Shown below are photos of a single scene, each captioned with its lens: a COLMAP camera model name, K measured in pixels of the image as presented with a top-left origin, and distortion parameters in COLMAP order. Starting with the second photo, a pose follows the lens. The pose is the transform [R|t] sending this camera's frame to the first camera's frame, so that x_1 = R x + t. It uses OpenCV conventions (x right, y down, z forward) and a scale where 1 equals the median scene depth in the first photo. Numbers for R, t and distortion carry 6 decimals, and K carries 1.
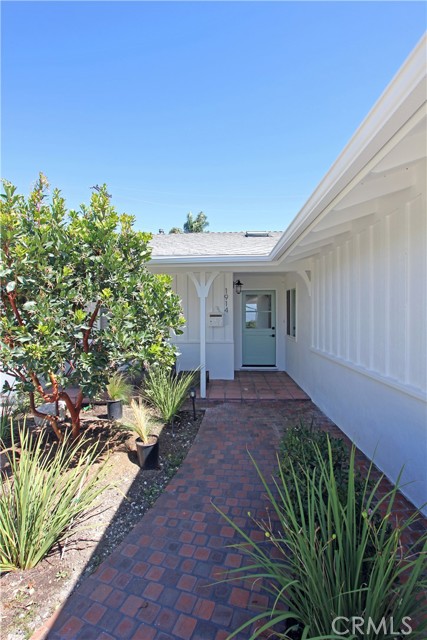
lens RADIAL K [[292.1, 0, 211.9], [0, 292.1, 316.9], [0, 0, 1]] dist [-0.000783, 0.000007]
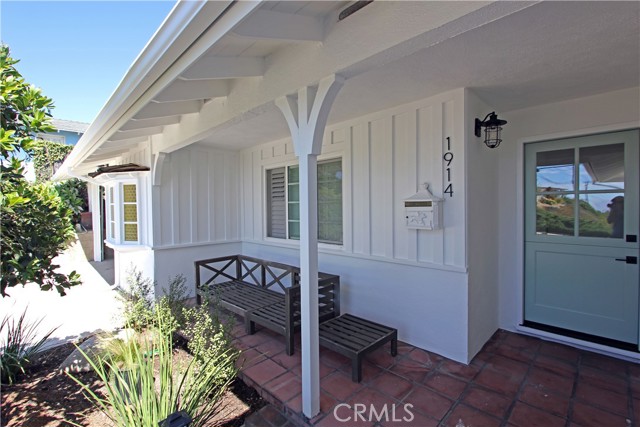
lens RADIAL K [[292.1, 0, 316.3], [0, 292.1, 211.4], [0, 0, 1]] dist [-0.000783, 0.000007]
pose [[0.747528, 0.003622, -0.664220, 0.186971], [0.010371, 0.999800, 0.017124, -0.002897], [0.664149, -0.019690, 0.747341, 0.580246]]
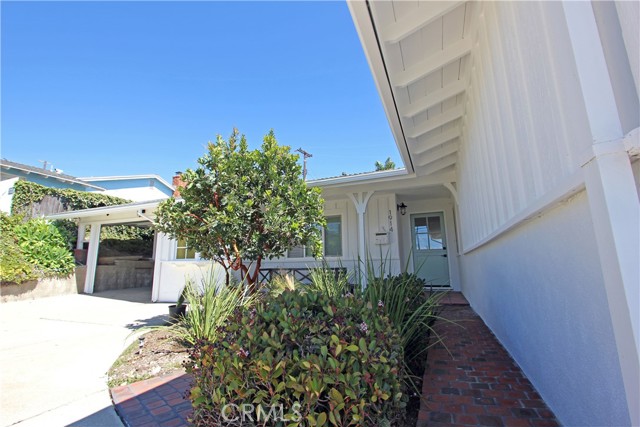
lens RADIAL K [[292.1, 0, 319.3], [0, 292.1, 215.5], [0, 0, 1]] dist [-0.000783, 0.000007]
pose [[0.948894, -0.066011, -0.308615, 0.139083], [0.011071, 0.984241, -0.176483, 0.119508], [0.315401, 0.164047, 0.934671, -0.132089]]
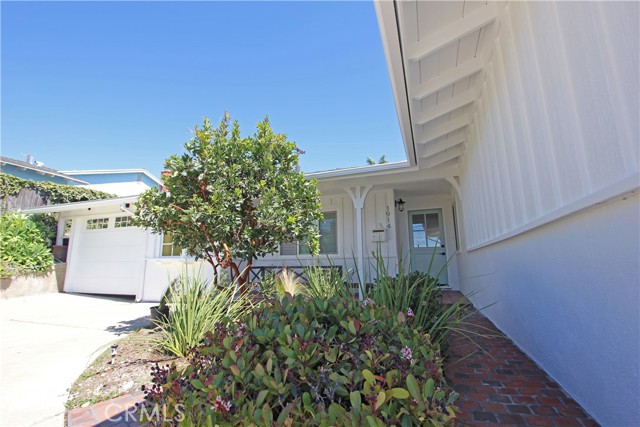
lens RADIAL K [[292.1, 0, 319.4], [0, 292.1, 214.4], [0, 0, 1]] dist [-0.000783, 0.000007]
pose [[0.957202, -0.058784, -0.283389, 0.113665], [0.008991, 0.984723, -0.173894, 0.119642], [0.289282, 0.163904, 0.943107, -0.087284]]
